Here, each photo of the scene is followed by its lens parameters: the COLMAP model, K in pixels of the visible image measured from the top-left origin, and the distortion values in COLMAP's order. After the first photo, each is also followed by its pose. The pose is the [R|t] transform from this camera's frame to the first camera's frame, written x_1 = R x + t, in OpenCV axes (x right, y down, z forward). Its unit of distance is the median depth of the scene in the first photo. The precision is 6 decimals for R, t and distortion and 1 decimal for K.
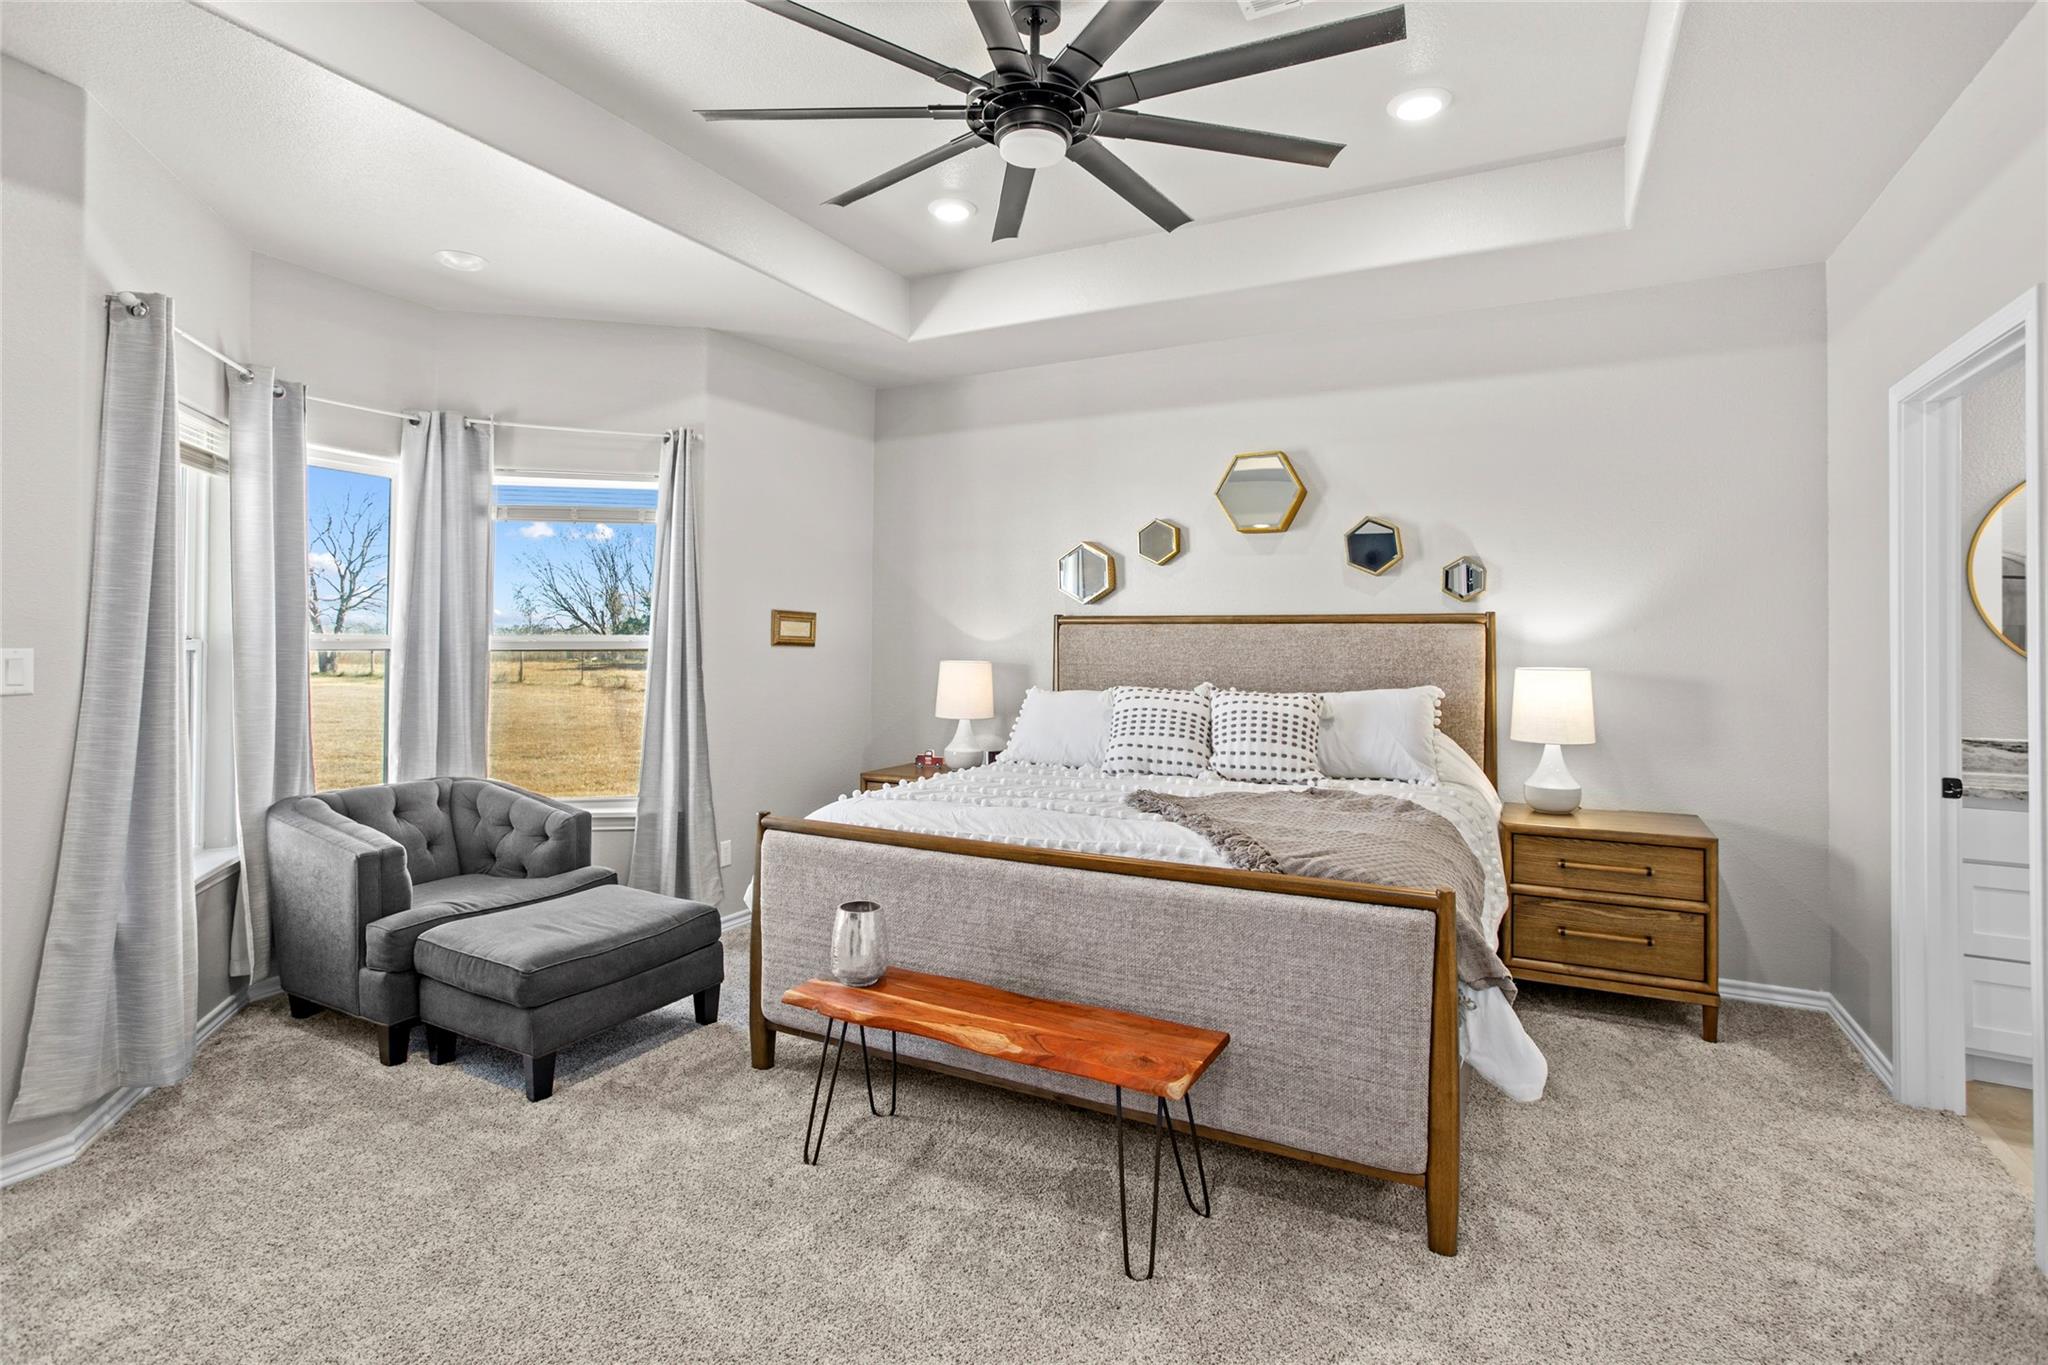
lens RADIAL K [[993.7, 0, 1010.1], [0, 993.7, 638.5], [0, 0, 1]] dist [-0.044338, 0.025503]
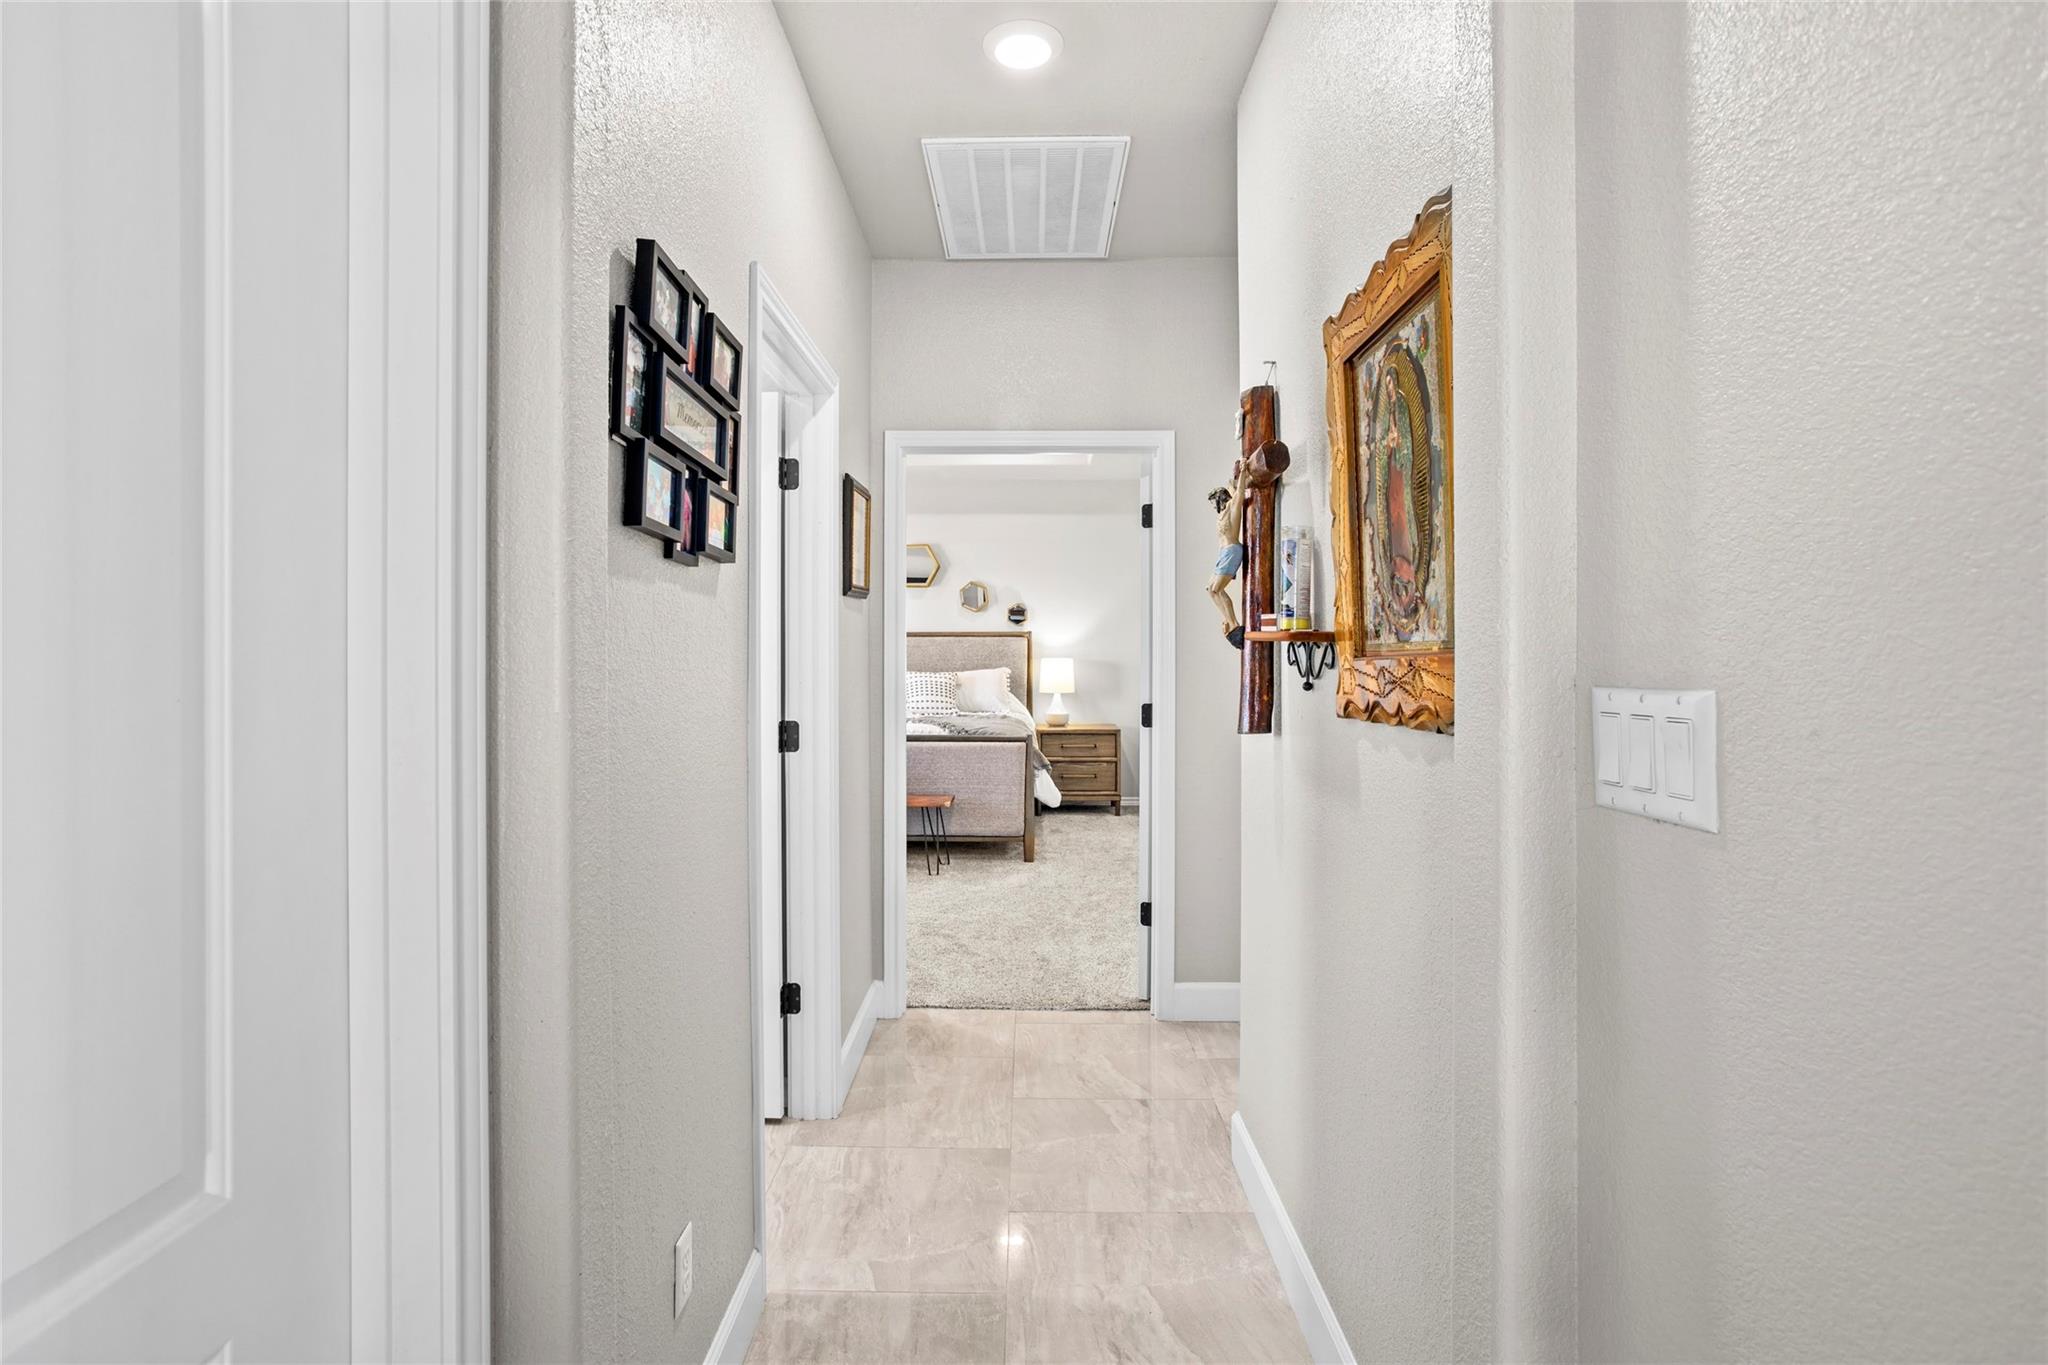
lens RADIAL K [[993.7, 0, 1010.1], [0, 993.7, 638.5], [0, 0, 1]] dist [-0.044338, 0.025503]
pose [[0.889442, 0.001969, 0.457044, -0.515553], [-0.000587, 0.999995, -0.003166, -0.005901], [-0.457048, 0.002548, 0.889439, -0.858125]]
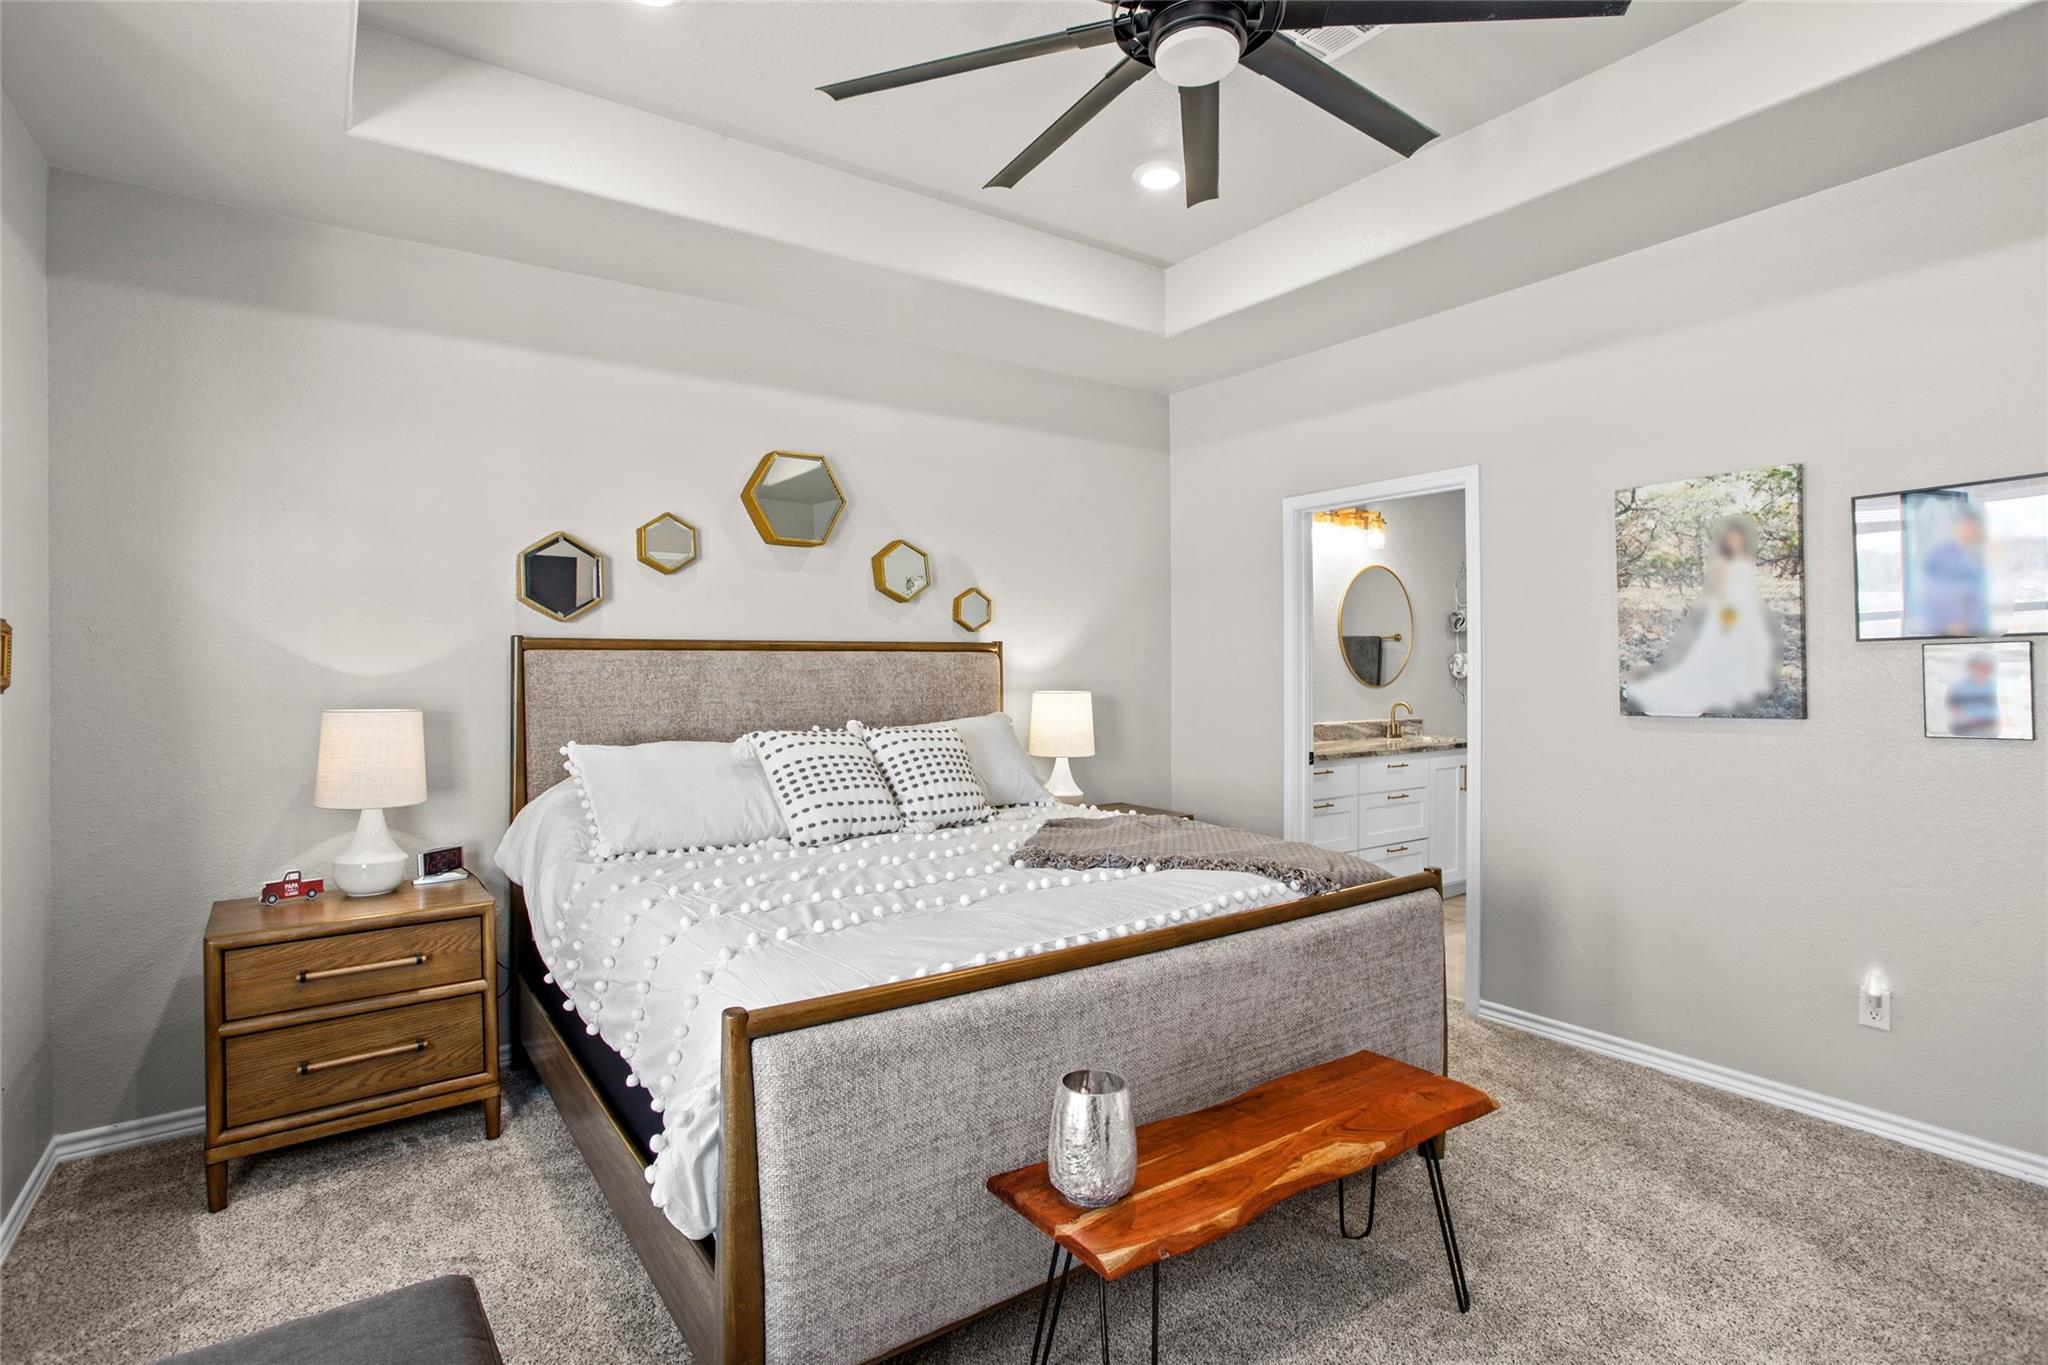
lens RADIAL K [[1000.8, 0, 1020.6], [0, 1000.8, 671.1], [0, 0, 1]] dist [-0.060870, 0.026145]
pose [[0.449974, -0.007443, 0.893011, -0.507710], [0.008114, 0.999958, 0.004246, 0.000771], [-0.893005, 0.005336, 0.450015, 0.511602]]
